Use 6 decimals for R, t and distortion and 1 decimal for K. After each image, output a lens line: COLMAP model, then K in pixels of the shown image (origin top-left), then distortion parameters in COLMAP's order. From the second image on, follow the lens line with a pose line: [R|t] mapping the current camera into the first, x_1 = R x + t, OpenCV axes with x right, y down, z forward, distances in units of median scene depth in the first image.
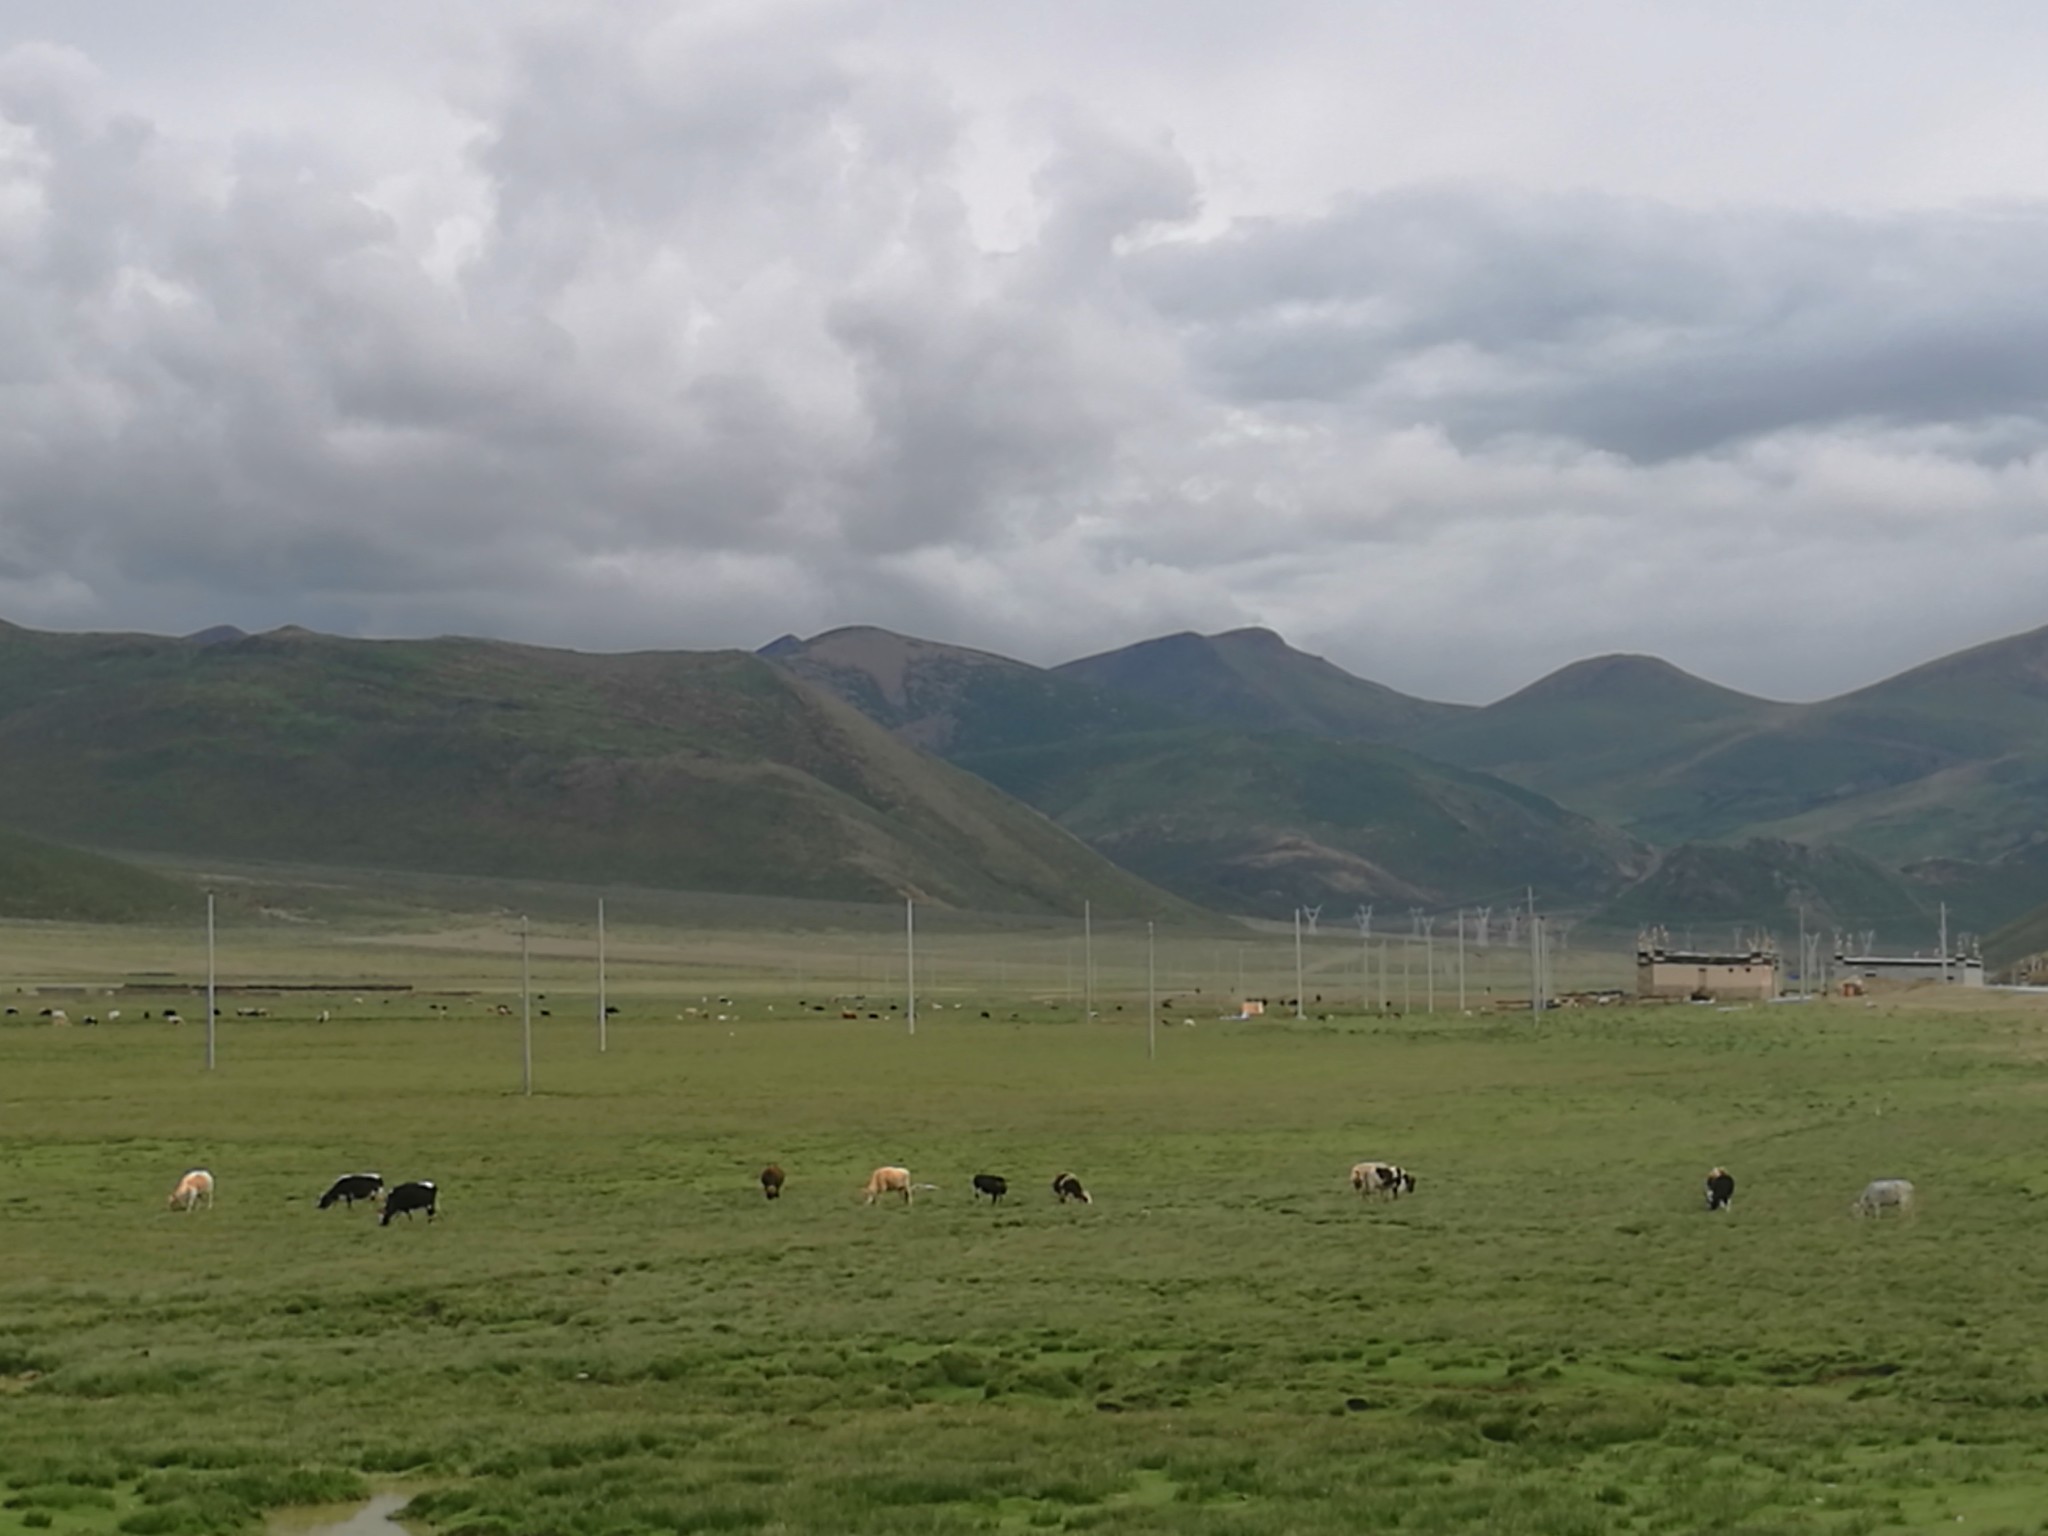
lens RADIAL K [[5655.7, 0, 1024.0], [0, 5655.7, 768.0], [0, 0, 1]] dist [0.419731, -1.931559]
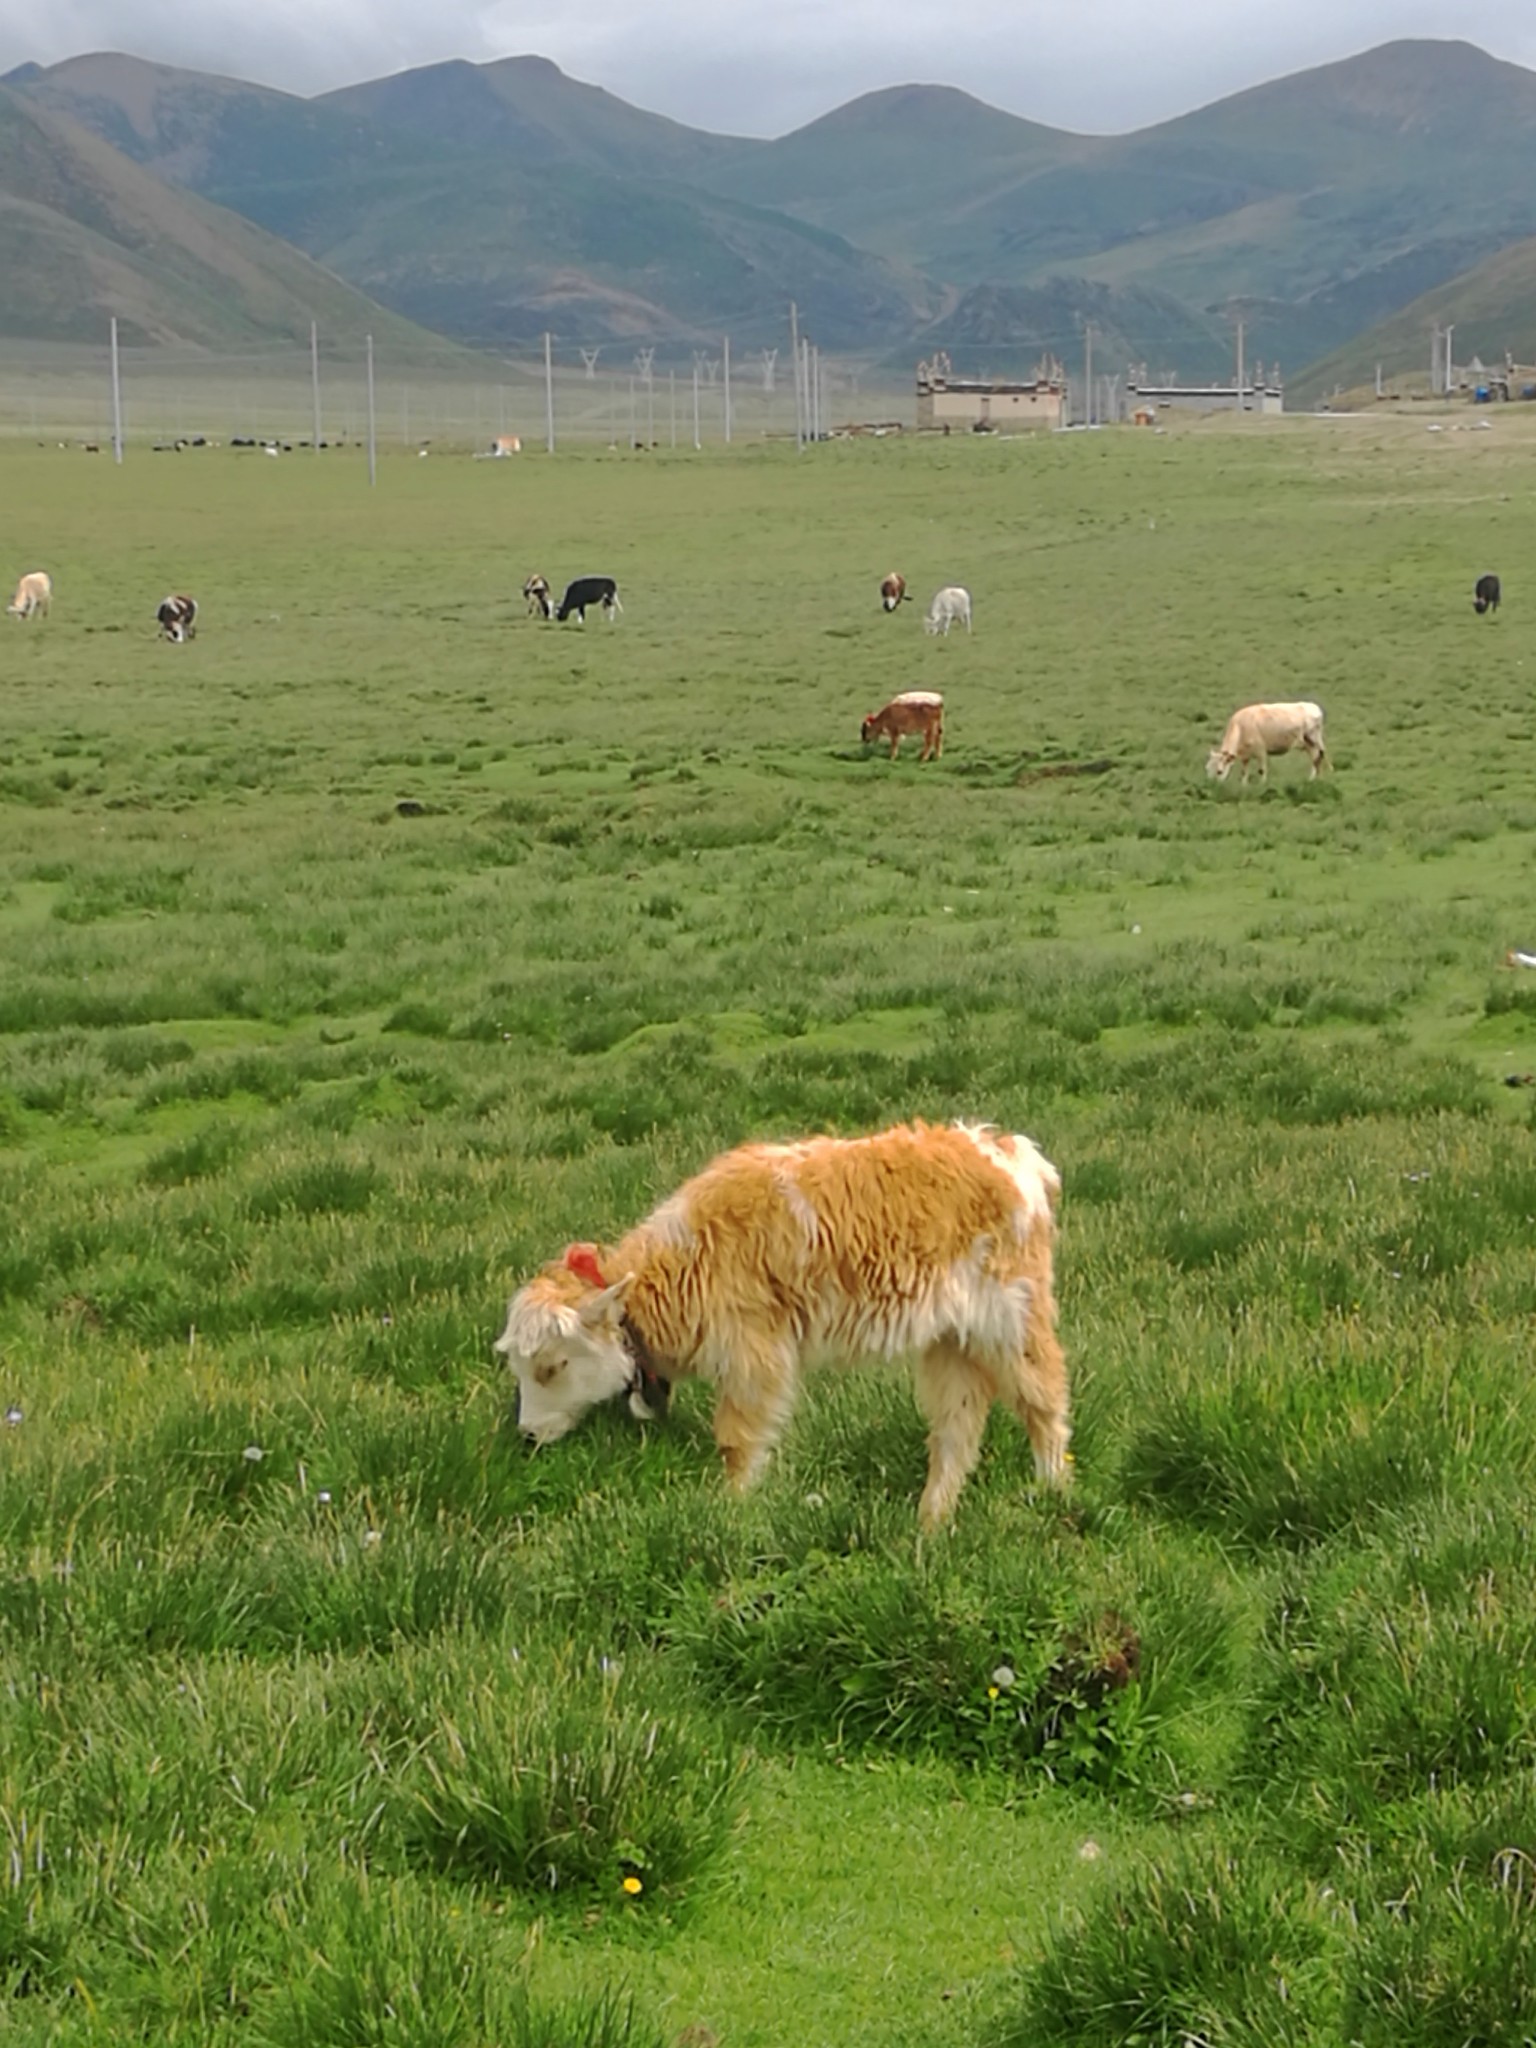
lens RADIAL K [[5779.7, 0, 38.4], [0, 5779.7, 1028.5], [0, 0, 1]] dist [0.172904, -0.091305]
pose [[0.999019, -0.006398, -0.043817, 0.026149], [0.012466, 0.990121, 0.139662, 0.017922], [0.042490, -0.140071, 0.989229, 0.122420]]
